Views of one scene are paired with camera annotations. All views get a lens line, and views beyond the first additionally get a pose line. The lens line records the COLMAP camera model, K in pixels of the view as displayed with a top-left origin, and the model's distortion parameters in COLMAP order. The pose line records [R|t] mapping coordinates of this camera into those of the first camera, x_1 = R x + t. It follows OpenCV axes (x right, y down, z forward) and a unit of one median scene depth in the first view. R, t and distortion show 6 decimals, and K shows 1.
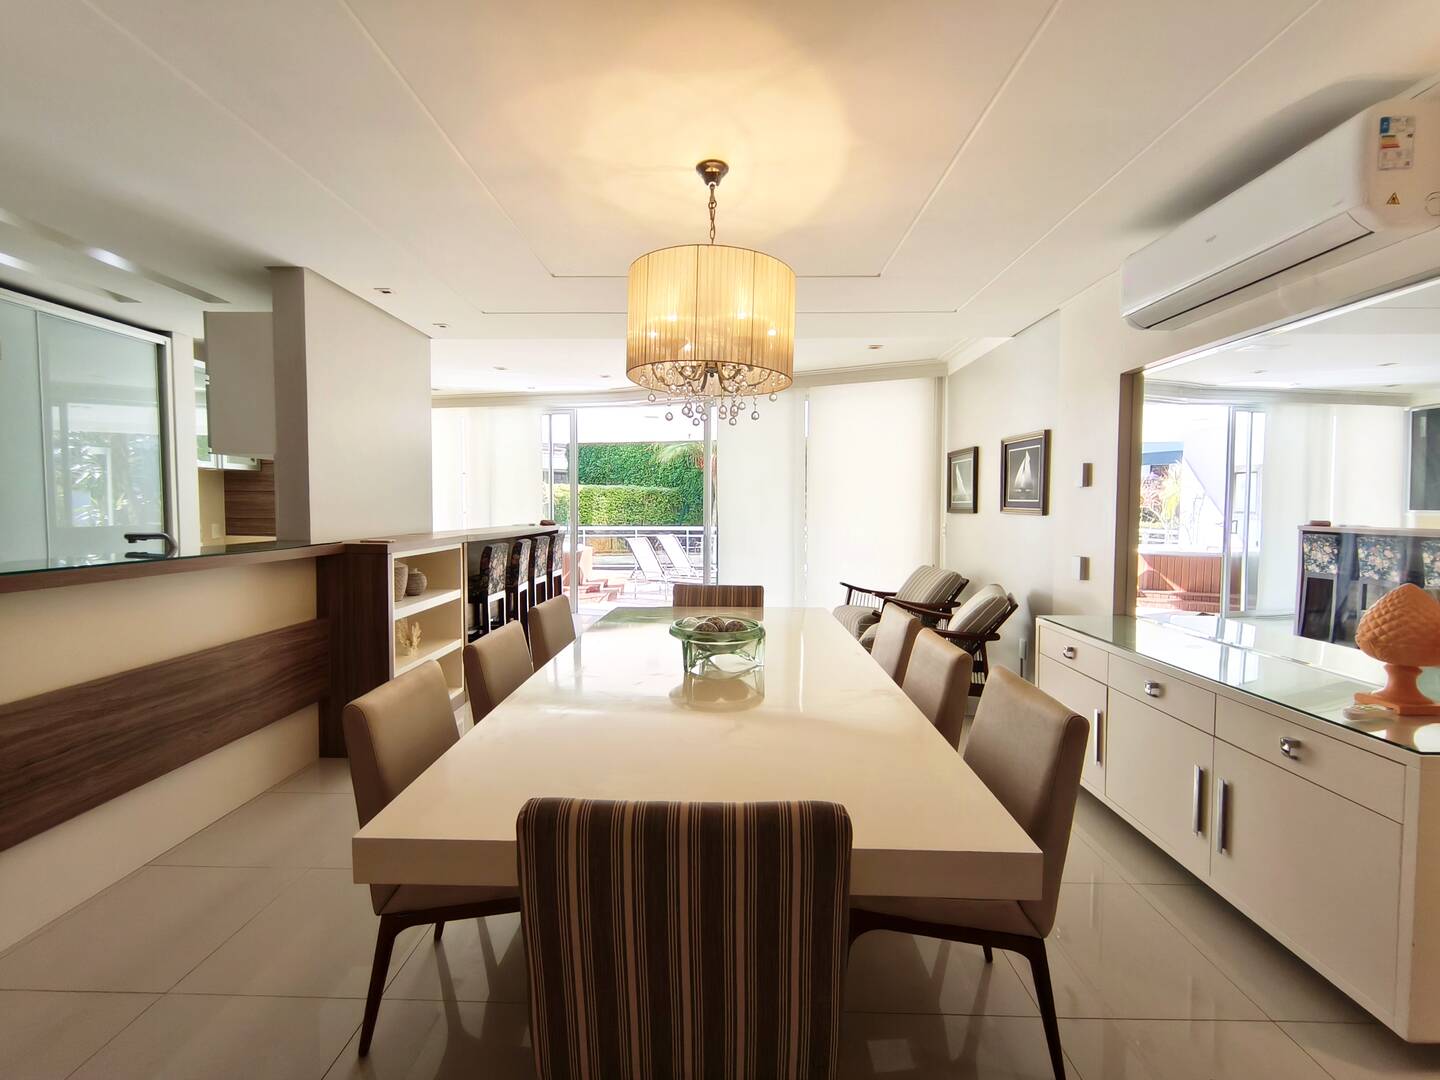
lens RADIAL K [[623.5, 0, 714.3], [0, 623.5, 534.5], [0, 0, 1]] dist [-0.000888, -0.000127]
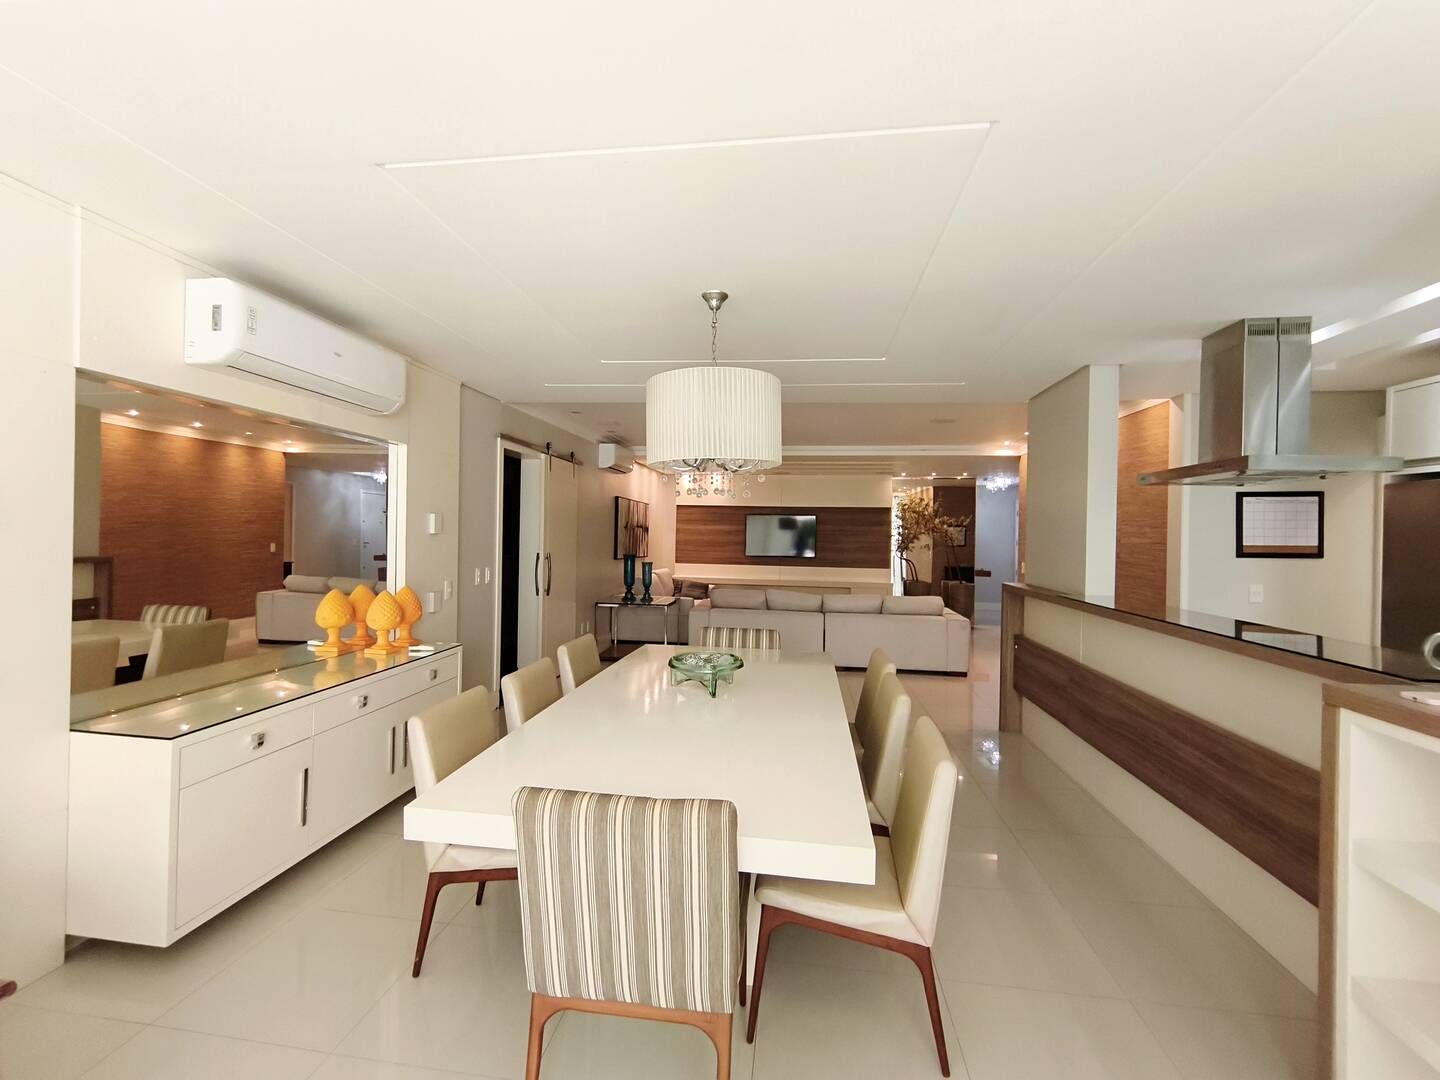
lens RADIAL K [[623.5, 0, 714.3], [0, 623.5, 534.5], [0, 0, 1]] dist [-0.000888, -0.000127]
pose [[-0.992606, -0.020268, 0.119678, -0.157385], [-0.015118, 0.998927, 0.043785, -0.159425], [-0.120437, 0.041652, -0.991847, 2.177381]]
